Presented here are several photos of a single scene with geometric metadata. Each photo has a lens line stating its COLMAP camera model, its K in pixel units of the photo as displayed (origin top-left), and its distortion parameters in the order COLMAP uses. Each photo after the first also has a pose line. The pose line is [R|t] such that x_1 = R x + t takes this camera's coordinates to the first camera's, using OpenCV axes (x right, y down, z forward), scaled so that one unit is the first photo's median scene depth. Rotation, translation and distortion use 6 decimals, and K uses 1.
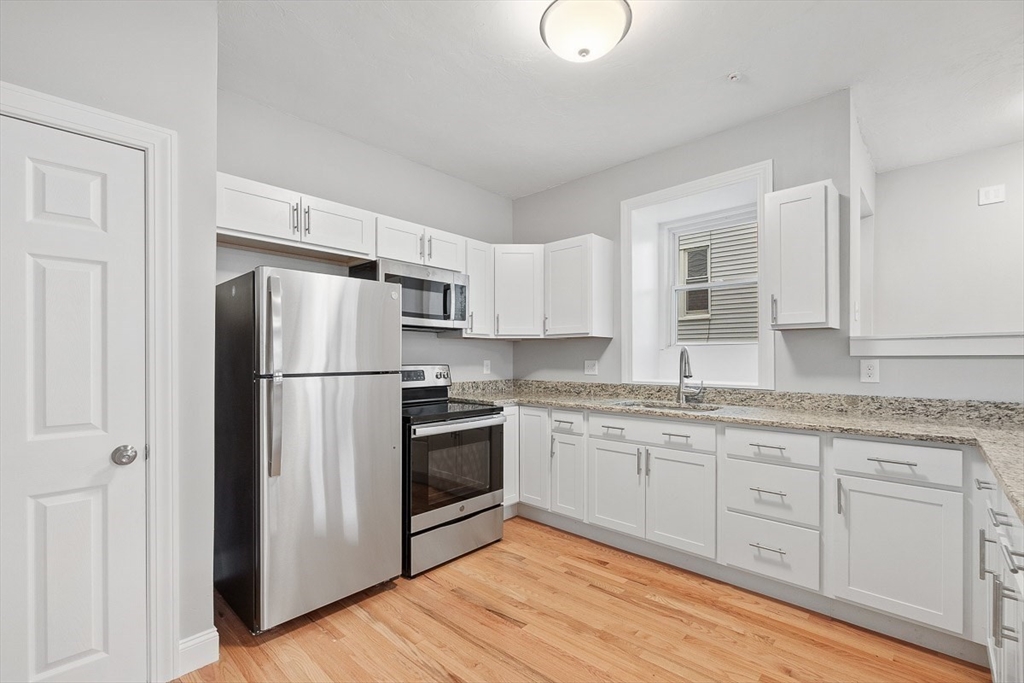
lens RADIAL K [[444.2, 0, 505.6], [0, 444.2, 356.8], [0, 0, 1]] dist [0.004481, 0.000461]
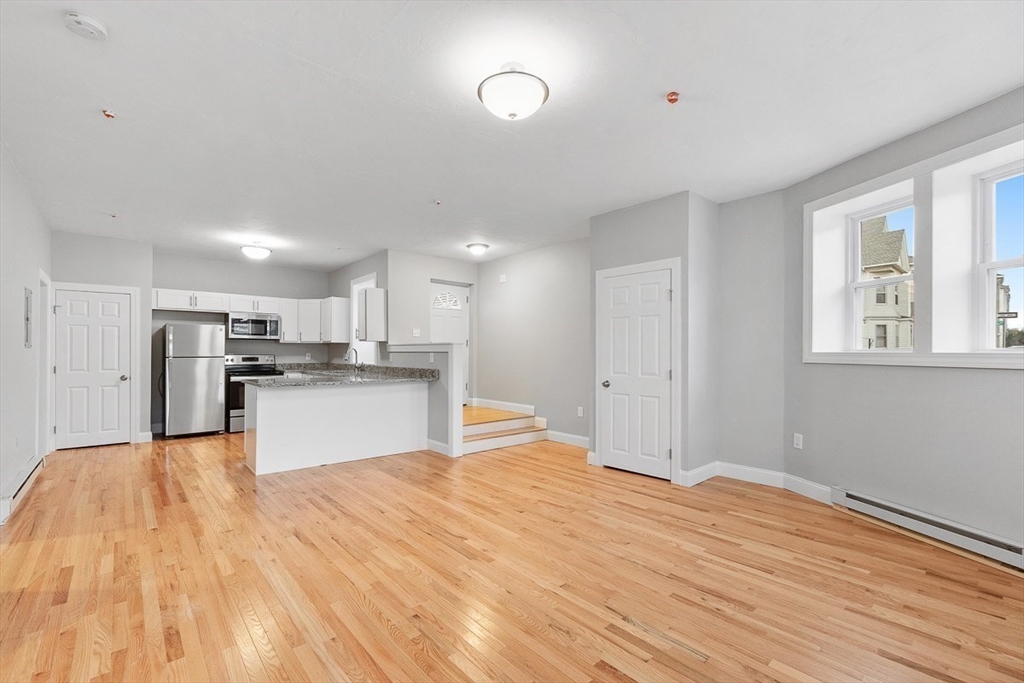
lens RADIAL K [[444.2, 0, 512.0], [0, 444.2, 348.1], [0, 0, 1]] dist [0.004481, 0.000461]
pose [[0.993595, 0.004708, -0.112905, 1.805821], [-0.005836, 0.999936, -0.009658, -0.002254], [0.112853, 0.010255, 0.993559, -1.510968]]
